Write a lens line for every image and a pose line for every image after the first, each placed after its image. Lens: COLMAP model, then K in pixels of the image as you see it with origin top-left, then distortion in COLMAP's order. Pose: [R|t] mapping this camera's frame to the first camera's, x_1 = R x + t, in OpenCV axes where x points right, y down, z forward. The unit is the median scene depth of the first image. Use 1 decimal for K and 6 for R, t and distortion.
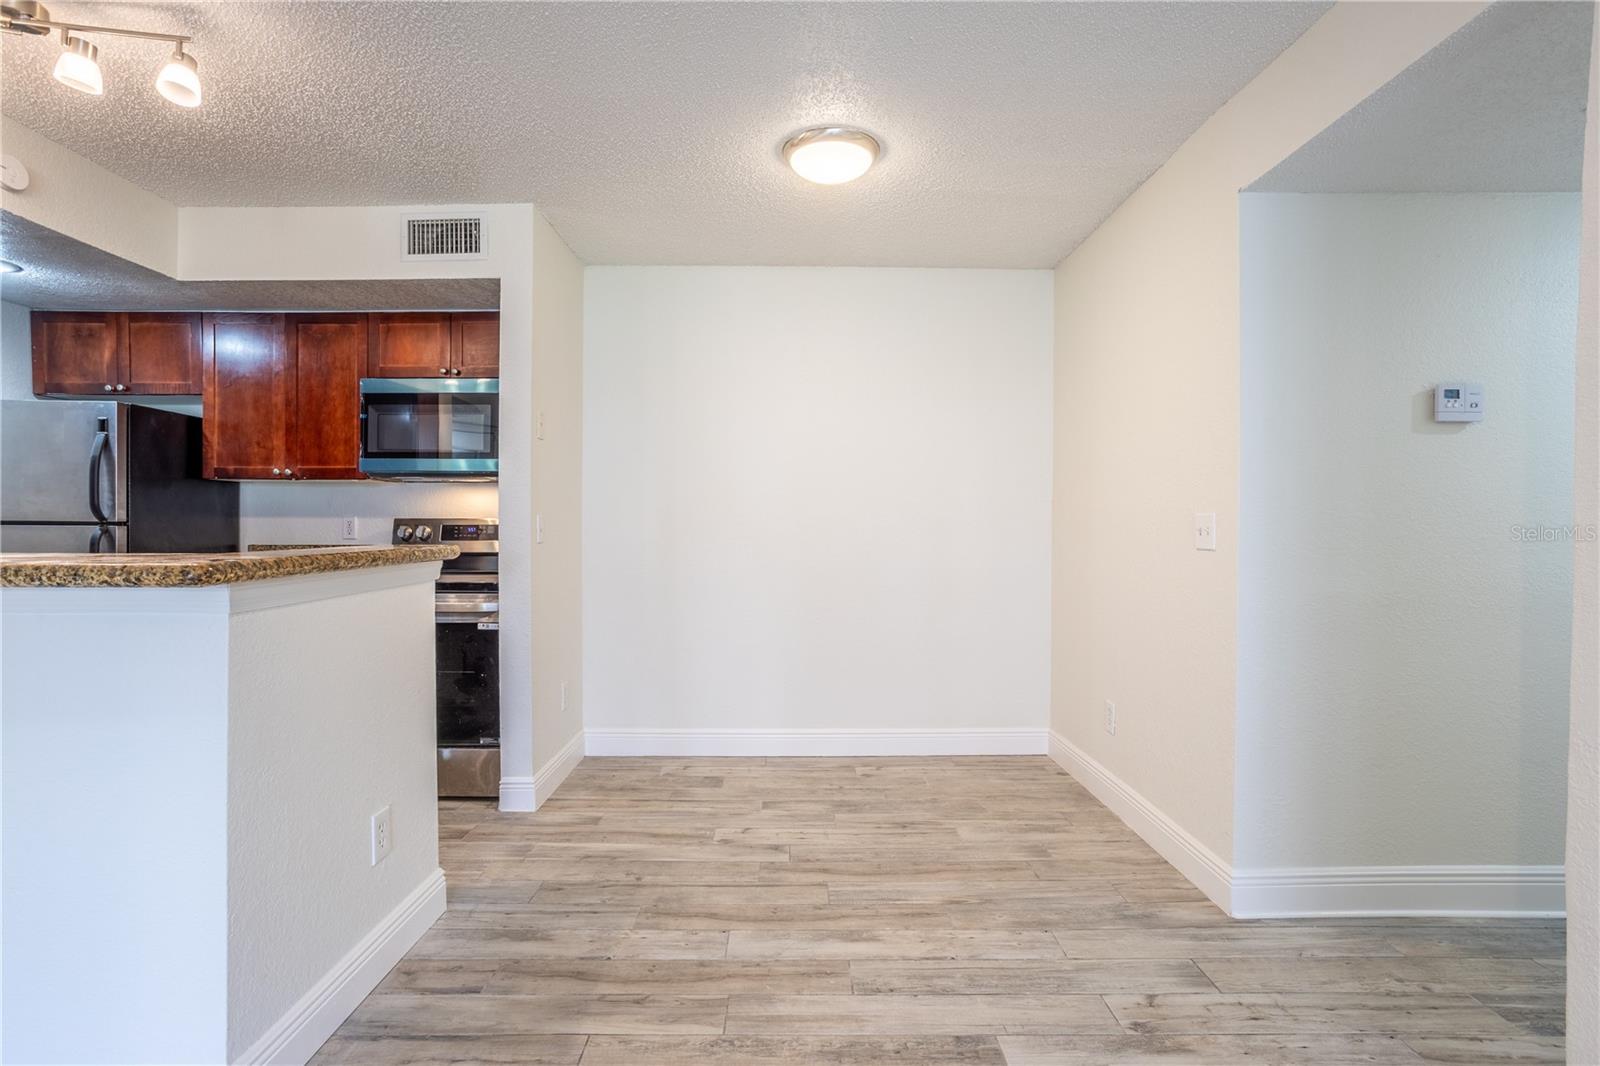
lens RADIAL K [[776.7, 0, 800.0], [0, 776.7, 533.0], [0, 0, 1]] dist [-0.032868, 0.019503]
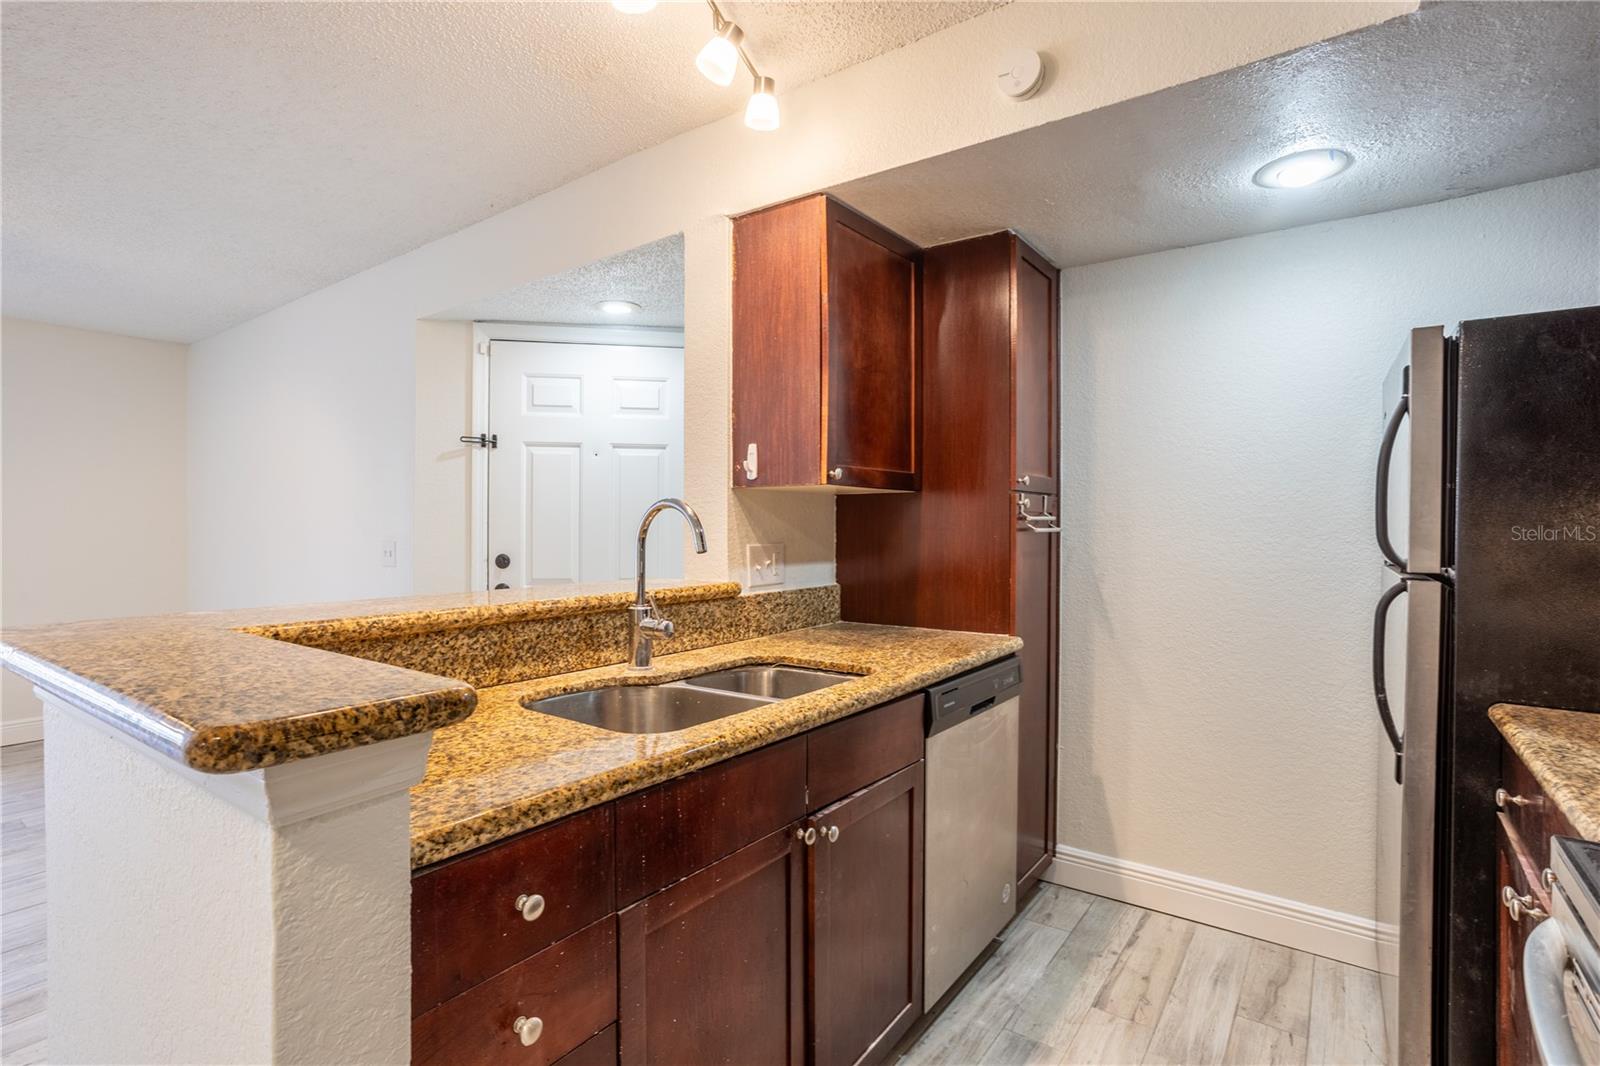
lens RADIAL K [[776.7, 0, 800.0], [0, 776.7, 533.0], [0, 0, 1]] dist [-0.032868, 0.019503]
pose [[-0.592857, 0.003759, -0.805299, -0.234542], [-0.004443, 0.999959, 0.007939, -0.037622], [0.805296, 0.008285, -0.592815, 0.852796]]
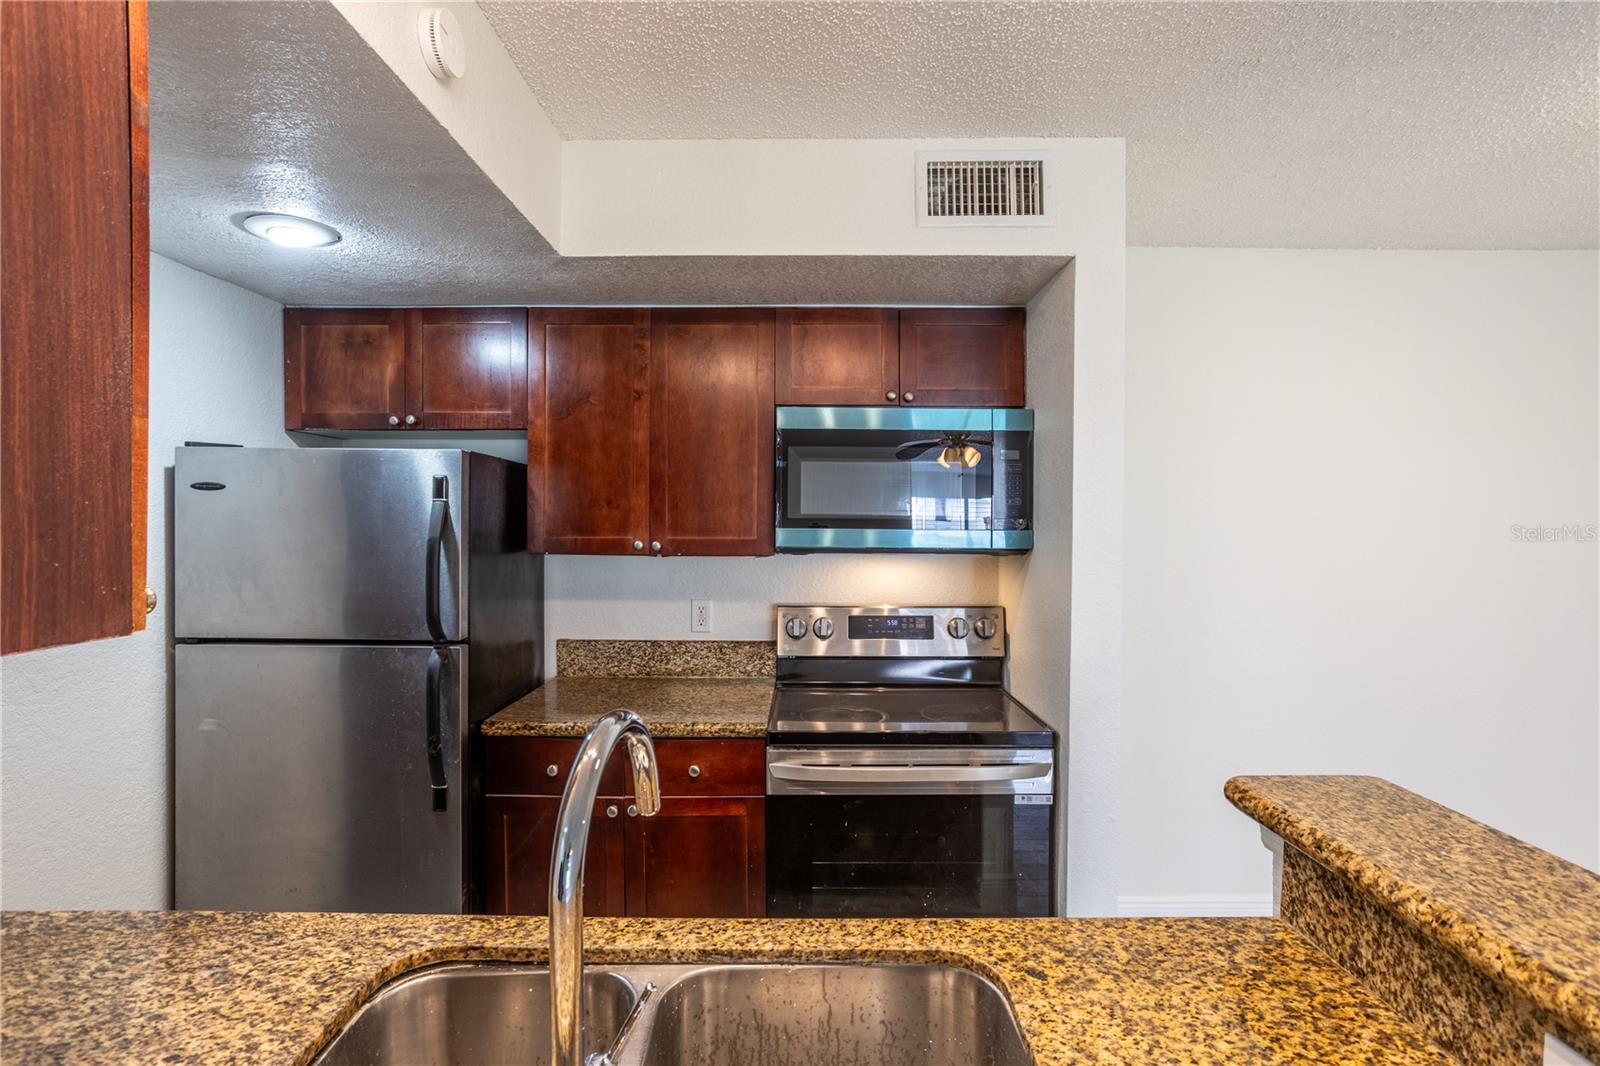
lens RADIAL K [[772.8, 0, 806.7], [0, 772.8, 531.6], [0, 0, 1]] dist [-0.060165, 0.039803]
pose [[0.999936, 0.003165, -0.010830, -0.528525], [-0.003127, 0.999989, 0.003478, -0.094280], [0.010841, -0.003444, 0.999935, 0.330664]]
